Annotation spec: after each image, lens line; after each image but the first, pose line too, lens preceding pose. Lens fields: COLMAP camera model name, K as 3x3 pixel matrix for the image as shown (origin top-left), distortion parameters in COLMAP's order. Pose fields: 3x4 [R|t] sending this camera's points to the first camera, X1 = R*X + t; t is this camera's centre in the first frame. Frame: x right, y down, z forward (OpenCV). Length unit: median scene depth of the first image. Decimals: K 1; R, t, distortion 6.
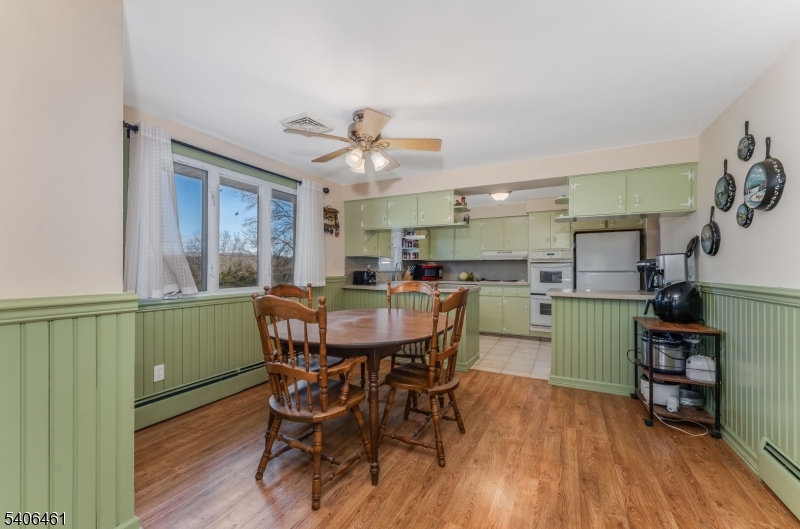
lens RADIAL K [[323.0, 0, 400.0], [0, 323.0, 264.5], [0, 0, 1]] dist [0.003314, 0.000276]
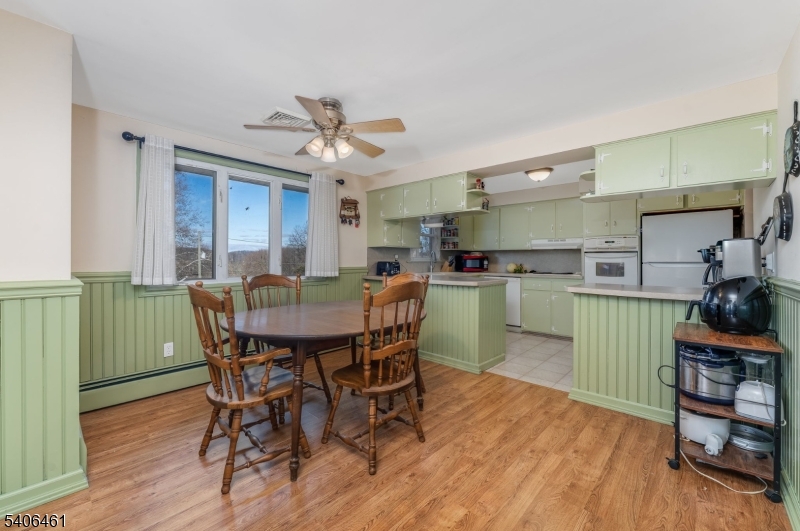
lens RADIAL K [[327.8, 0, 400.8], [0, 327.8, 255.5], [0, 0, 1]] dist [-0.002398, -0.000363]
pose [[0.962983, -0.002683, -0.269548, 0.319400], [0.003130, 0.999994, 0.001227, 0.000932], [0.269543, -0.002026, 0.962986, 0.087603]]
